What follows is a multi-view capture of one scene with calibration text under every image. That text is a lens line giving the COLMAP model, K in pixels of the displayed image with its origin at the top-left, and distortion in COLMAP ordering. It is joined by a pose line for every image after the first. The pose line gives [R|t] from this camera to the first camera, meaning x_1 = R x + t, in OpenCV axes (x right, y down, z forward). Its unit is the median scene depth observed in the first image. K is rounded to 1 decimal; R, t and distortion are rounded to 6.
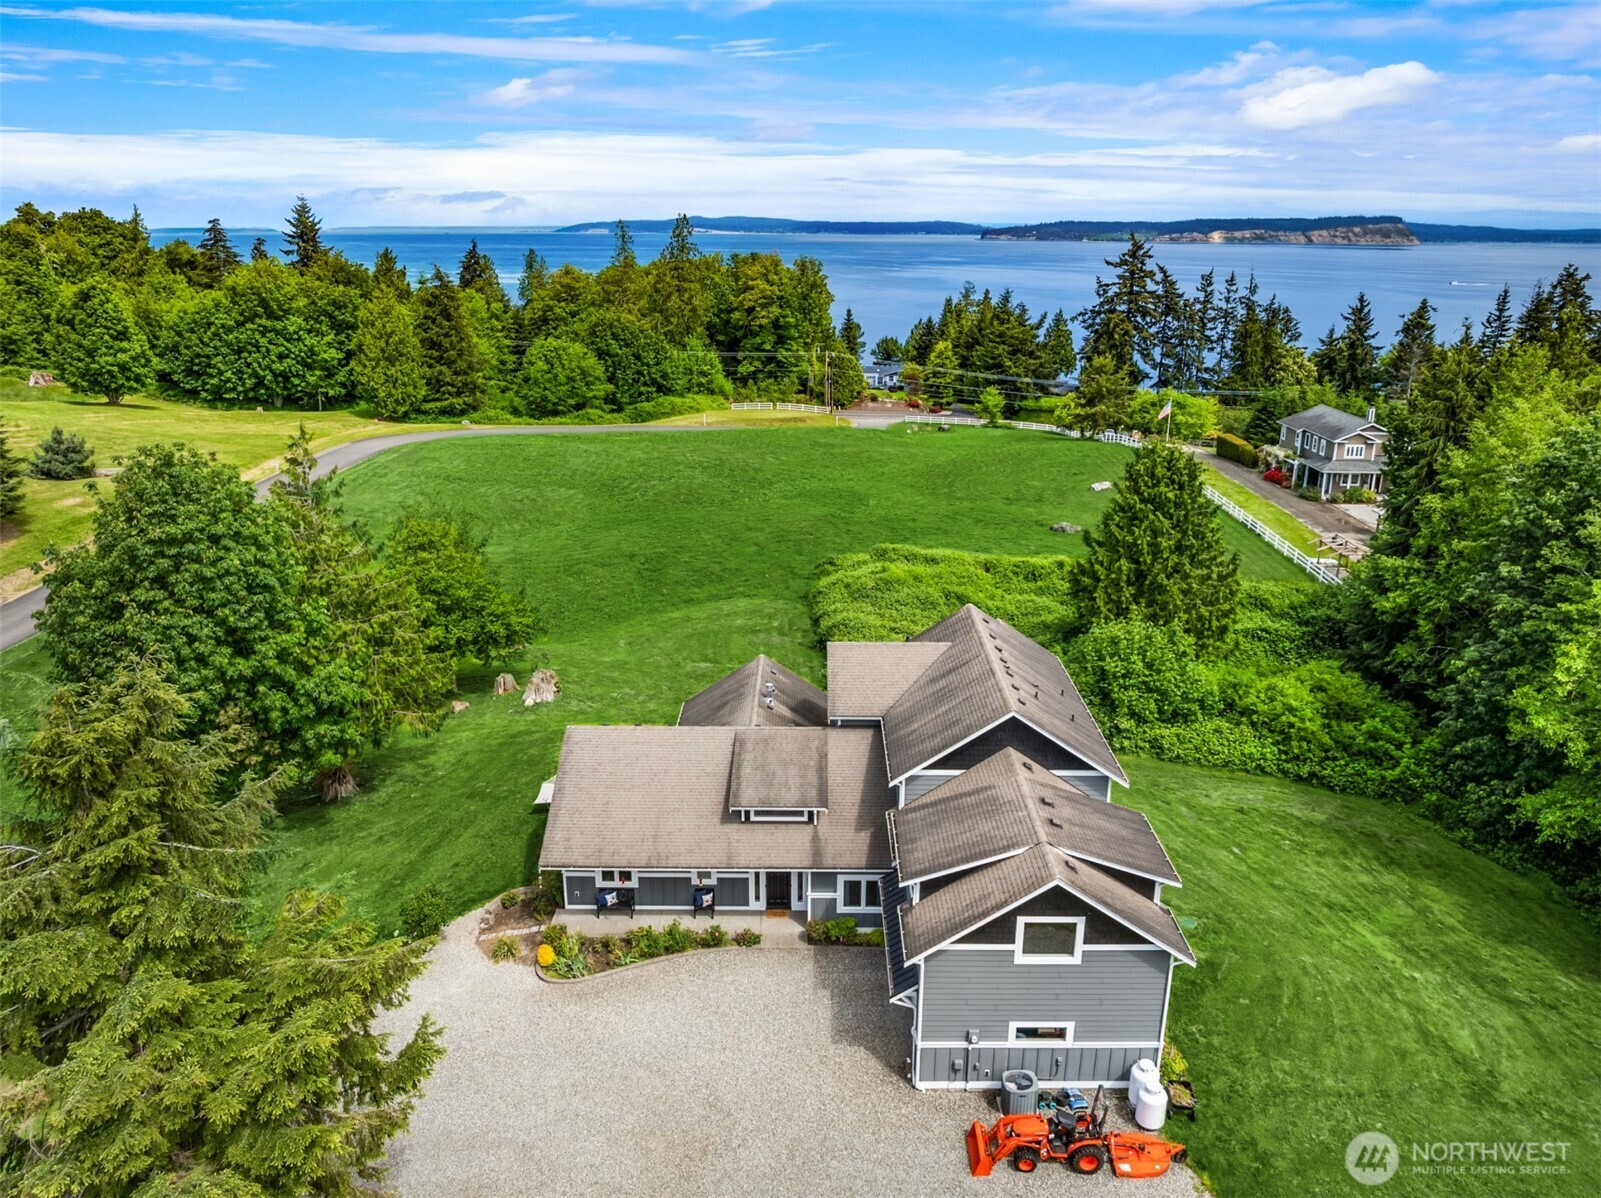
lens RADIAL K [[1128.7, 0, 800.5], [0, 1128.7, 599.0], [0, 0, 1]] dist [-0.007642, -0.043073]
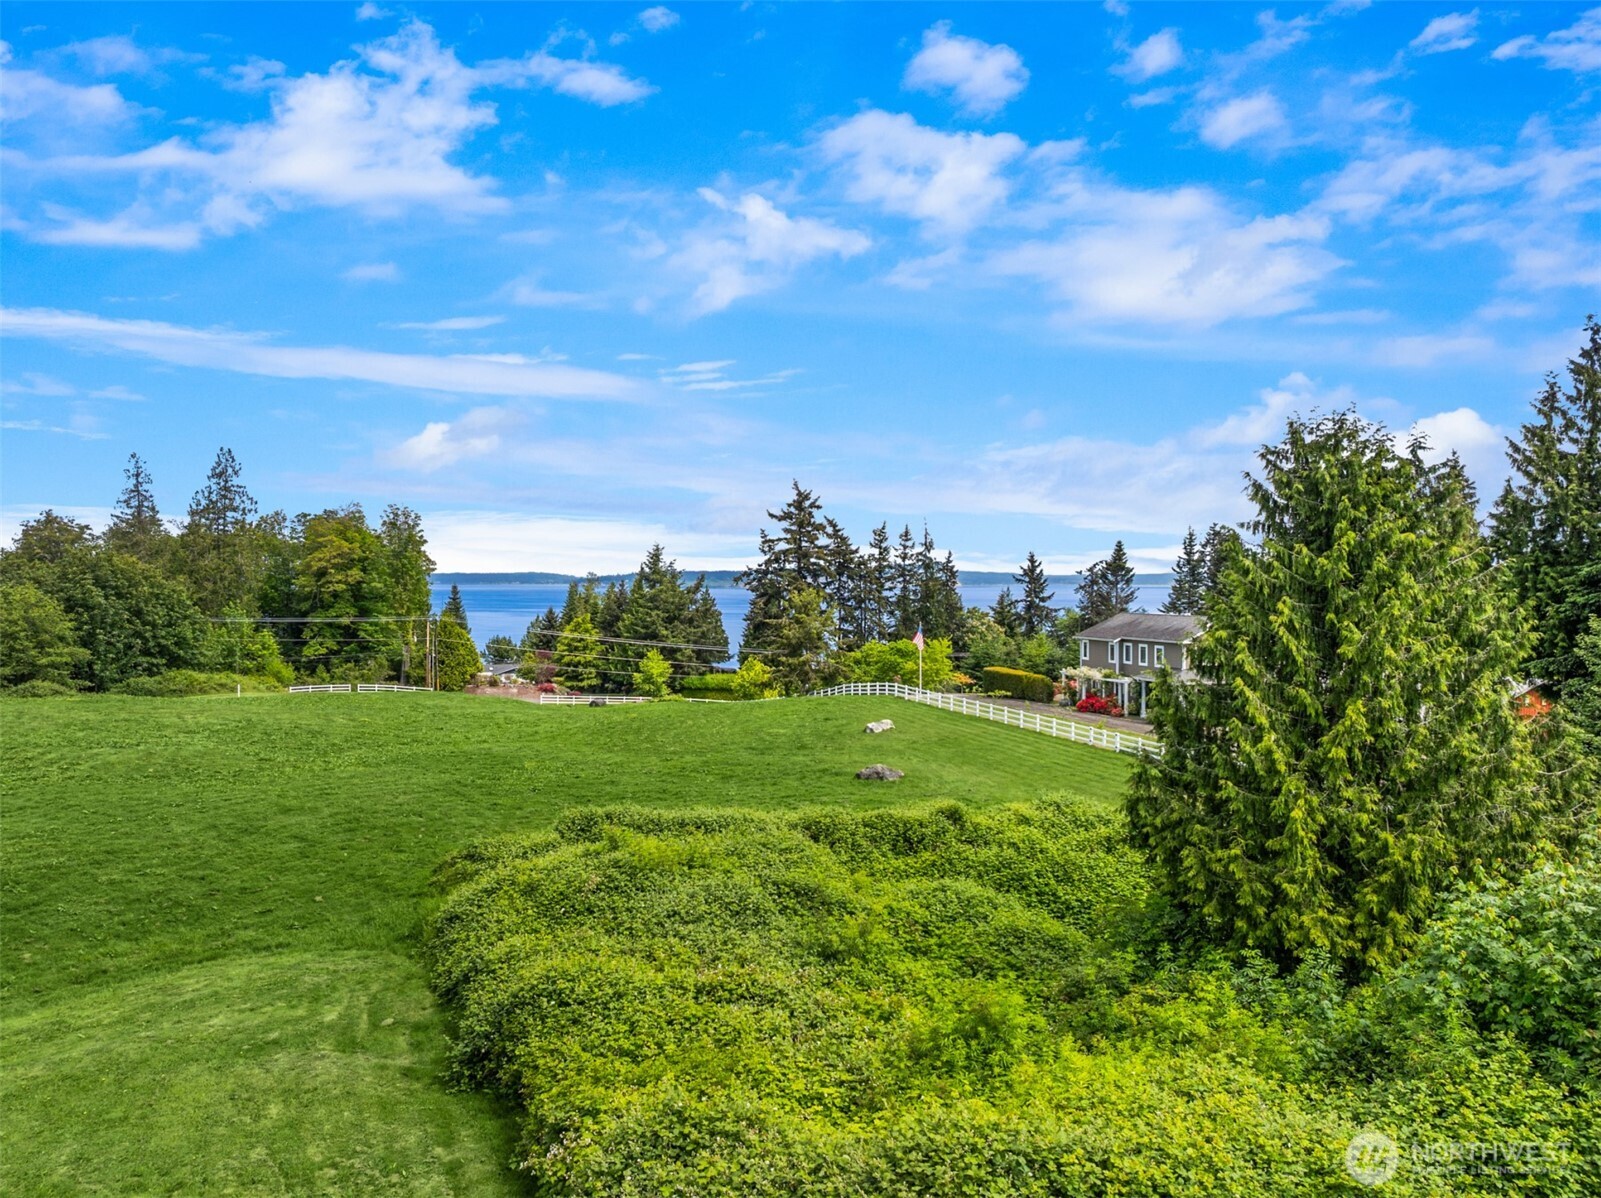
lens RADIAL K [[1128.7, 0, 800.5], [0, 1128.7, 599.0], [0, 0, 1]] dist [-0.007642, -0.043073]
pose [[0.939408, -0.005619, 0.342755, -0.001411], [0.107286, 0.954455, -0.278397, 0.004357], [-0.325580, 0.298301, 0.897226, 0.240088]]
